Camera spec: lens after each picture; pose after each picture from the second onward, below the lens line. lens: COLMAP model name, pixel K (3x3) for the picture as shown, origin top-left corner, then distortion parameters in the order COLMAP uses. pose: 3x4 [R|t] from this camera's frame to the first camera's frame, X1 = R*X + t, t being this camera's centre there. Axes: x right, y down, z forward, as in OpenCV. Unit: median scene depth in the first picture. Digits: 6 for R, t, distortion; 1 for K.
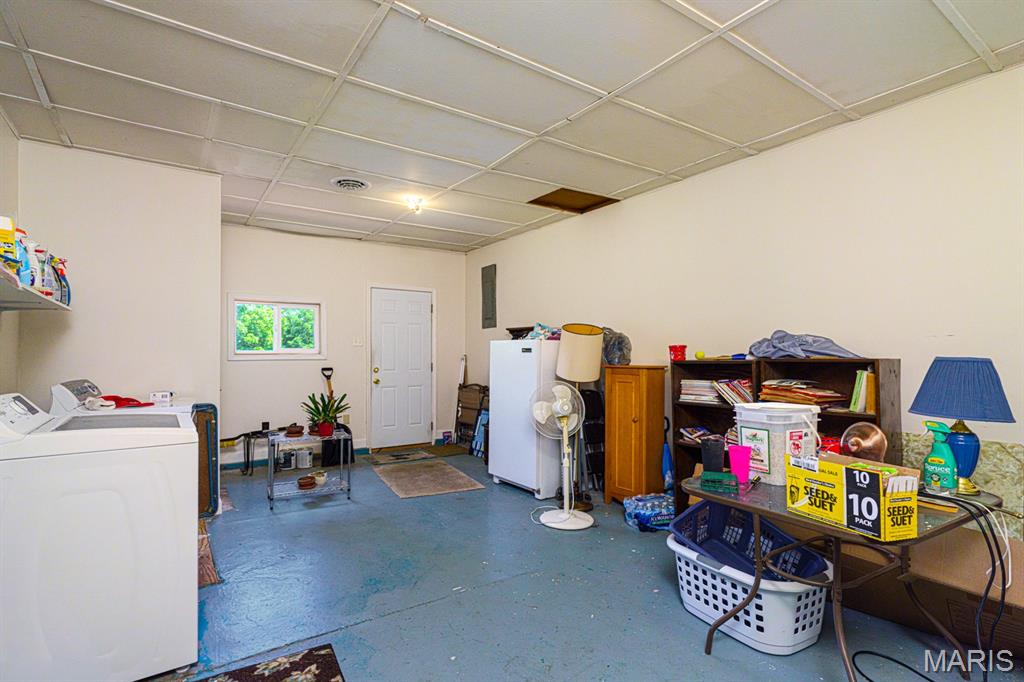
lens RADIAL K [[474.3, 0, 512.3], [0, 474.3, 347.7], [0, 0, 1]] dist [-0.001318, -0.000429]
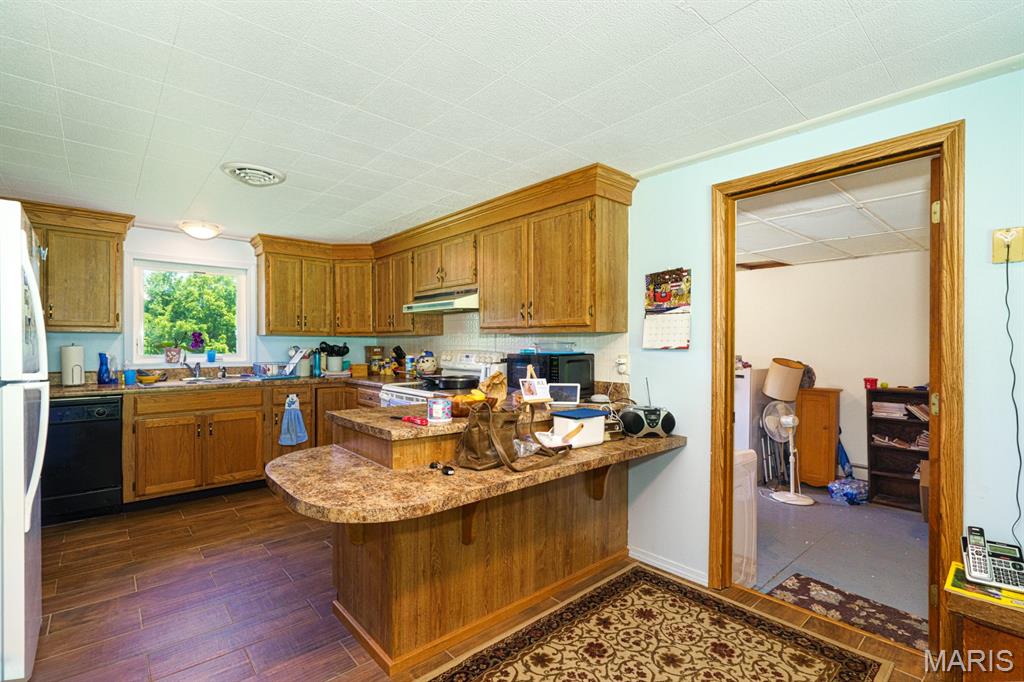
lens RADIAL K [[474.3, 0, 512.3], [0, 474.3, 347.7], [0, 0, 1]] dist [-0.001318, -0.000429]
pose [[0.990551, 0.008594, 0.136876, -0.953581], [-0.011315, 0.999753, 0.019118, -0.115432], [-0.136678, -0.020486, 0.990404, -0.300628]]
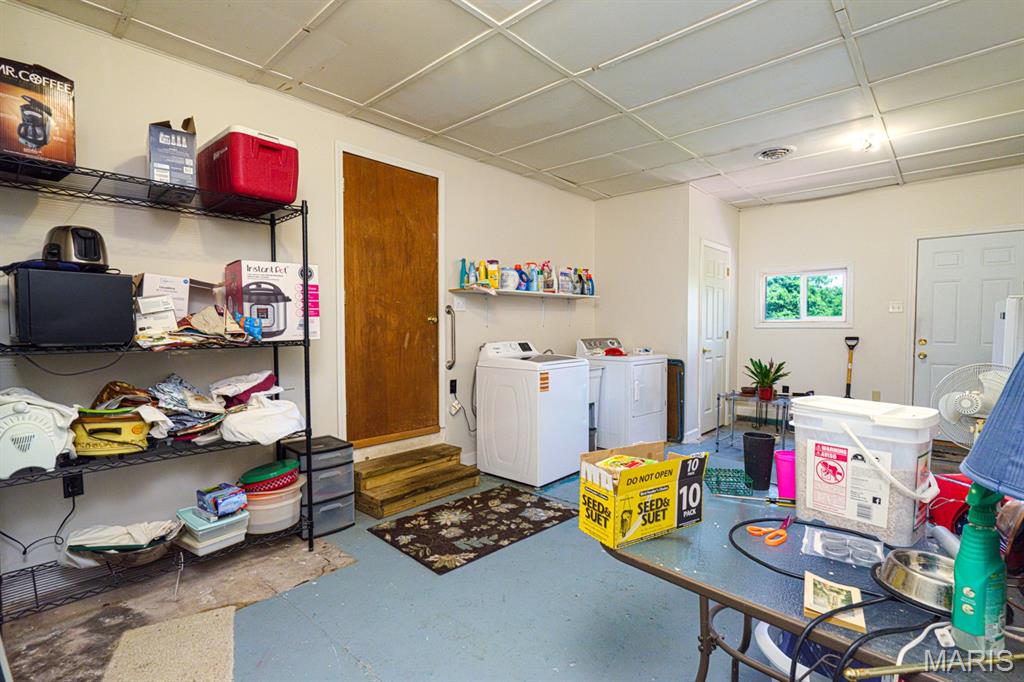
lens RADIAL K [[474.3, 0, 512.3], [0, 474.3, 347.7], [0, 0, 1]] dist [-0.001318, -0.000429]
pose [[0.254107, 0.048467, -0.965961, 0.597206], [0.017050, 0.998364, 0.054578, 0.002092], [0.967026, -0.030338, 0.252865, 0.237226]]
